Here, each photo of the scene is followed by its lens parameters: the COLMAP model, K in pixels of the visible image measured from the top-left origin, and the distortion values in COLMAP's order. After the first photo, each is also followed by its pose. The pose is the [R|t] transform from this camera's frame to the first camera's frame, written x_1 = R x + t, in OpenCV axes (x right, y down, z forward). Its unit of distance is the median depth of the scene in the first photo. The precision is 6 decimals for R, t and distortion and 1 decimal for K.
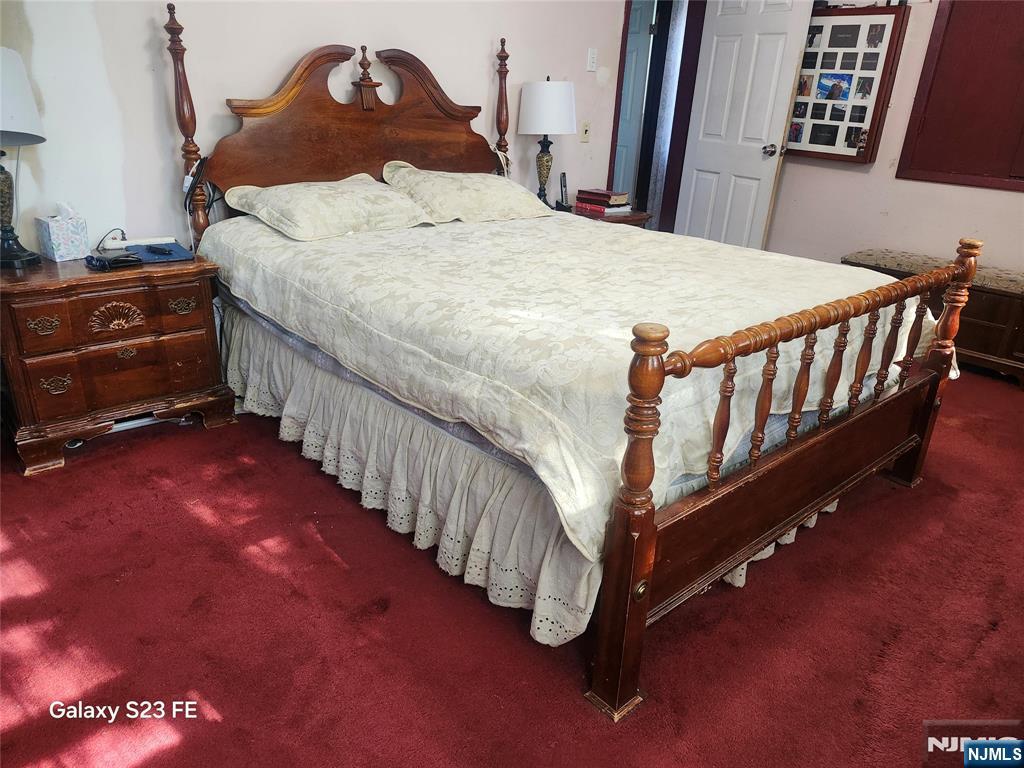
lens RADIAL K [[731.0, 0, 513.8], [0, 731.0, 383.4], [0, 0, 1]] dist [0.077762, -0.046087]
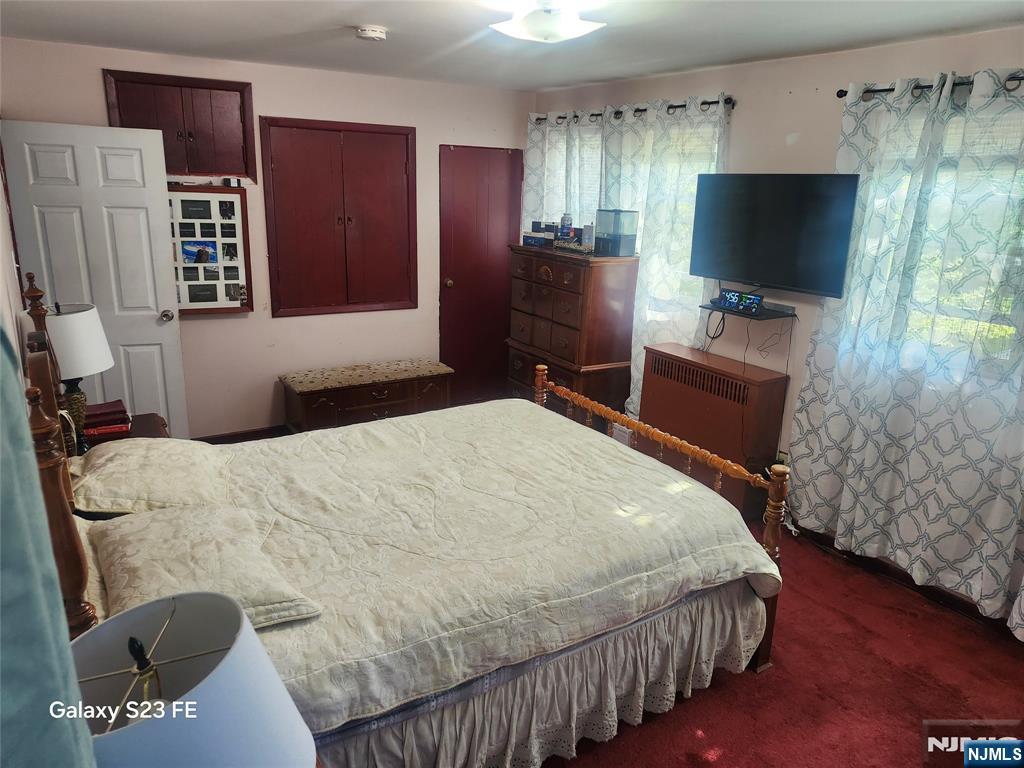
lens RADIAL K [[731.0, 0, 512.9], [0, 731.0, 383.8], [0, 0, 1]] dist [0.077762, -0.046087]
pose [[0.170923, -0.315943, 0.933255, -0.569497], [0.344569, 0.906552, 0.243796, -0.333466], [-0.923070, 0.279900, 0.263815, 0.351599]]
